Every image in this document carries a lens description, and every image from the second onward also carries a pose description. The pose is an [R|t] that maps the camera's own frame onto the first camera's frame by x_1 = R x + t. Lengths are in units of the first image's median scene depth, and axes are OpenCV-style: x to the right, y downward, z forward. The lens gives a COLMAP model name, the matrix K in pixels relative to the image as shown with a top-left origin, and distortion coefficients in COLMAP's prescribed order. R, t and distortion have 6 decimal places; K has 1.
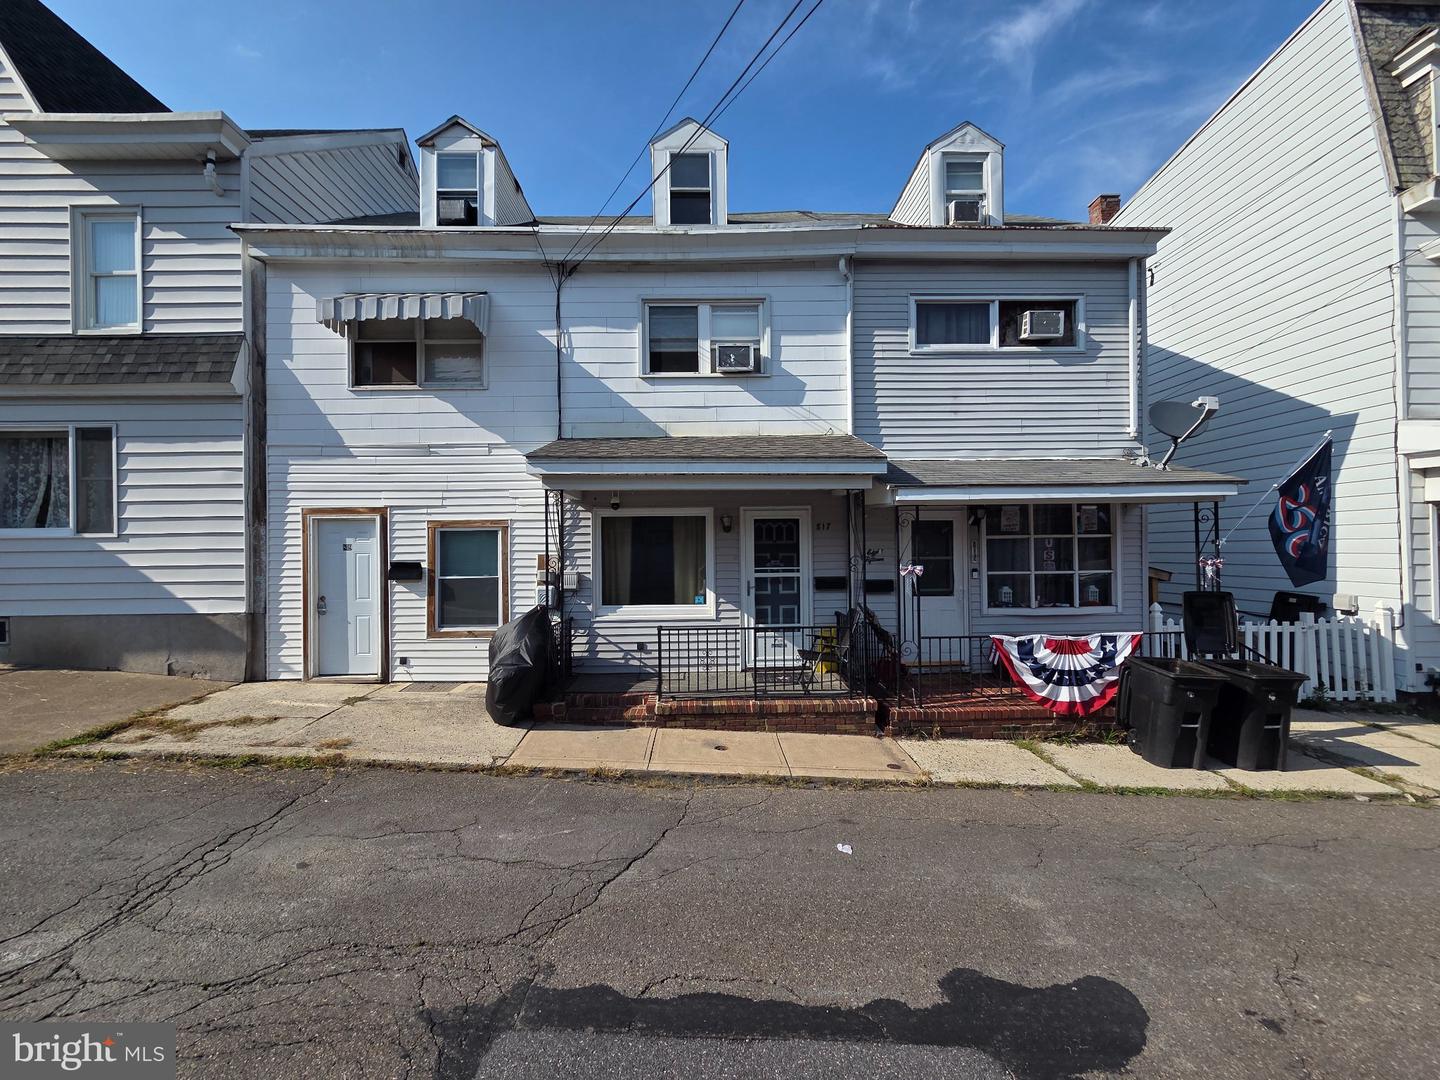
lens RADIAL K [[592.8, 0, 716.2], [0, 592.8, 541.6], [0, 0, 1]] dist [-0.000169, -0.000556]
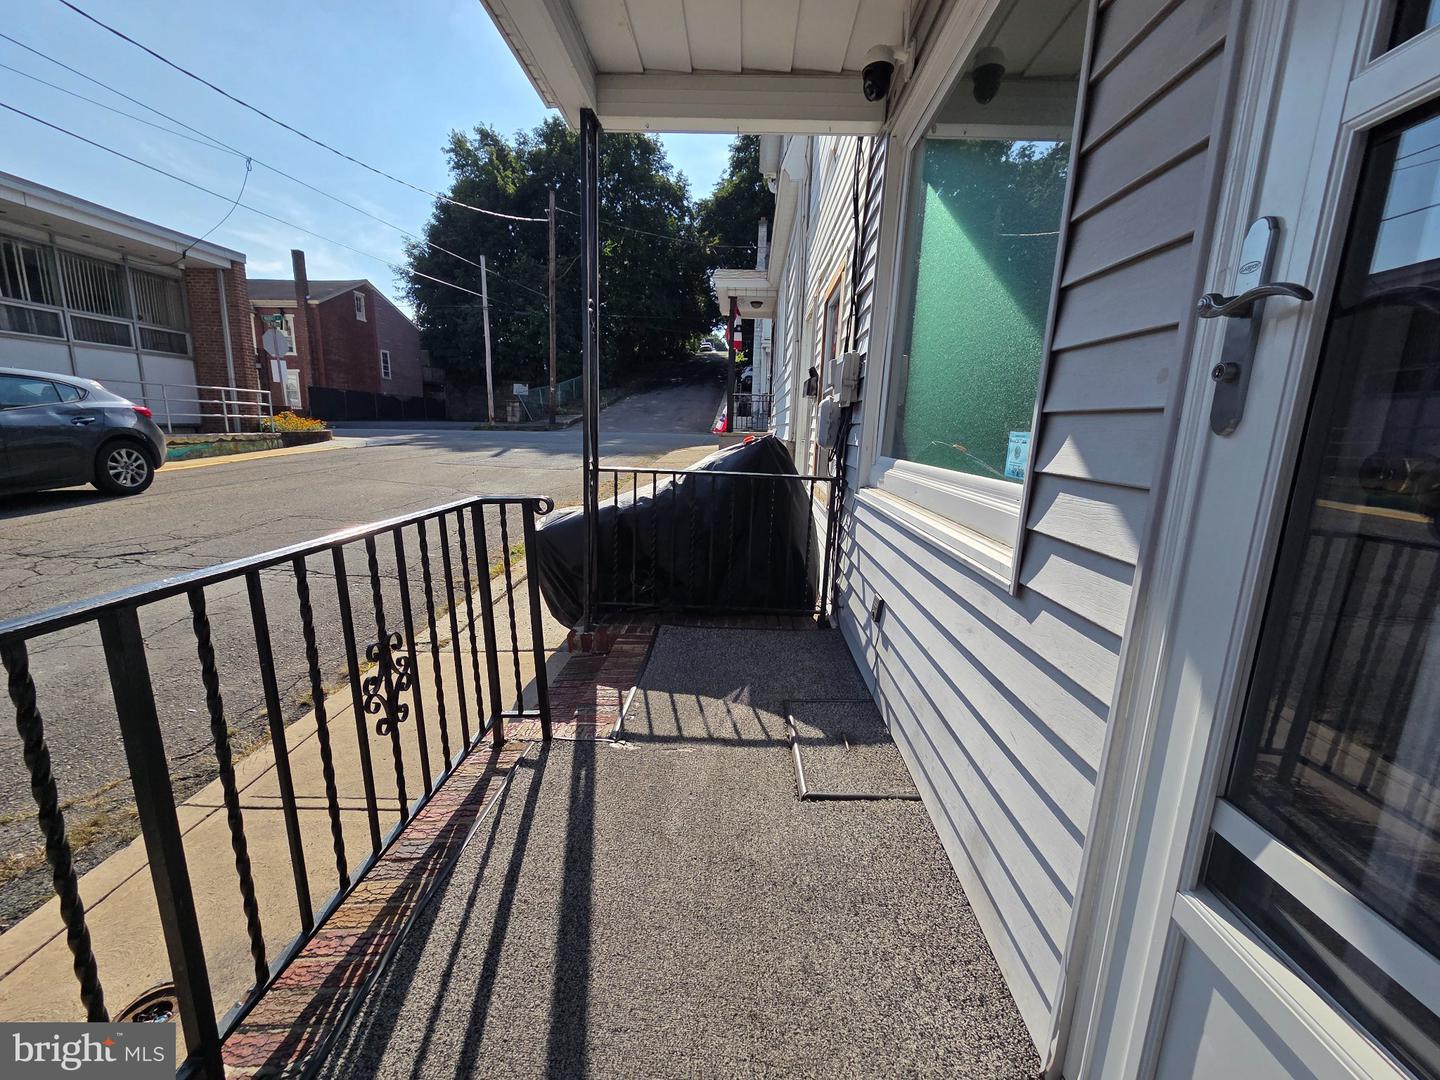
lens RADIAL K [[596.0, 0, 717.0], [0, 596.0, 543.3], [0, 0, 1]] dist [0.000501, 0.000080]
pose [[-0.060907, 0.196369, -0.978637, 0.140285], [-0.017980, 0.980082, 0.197778, 0.092411], [0.997982, 0.029642, -0.056163, 0.936520]]
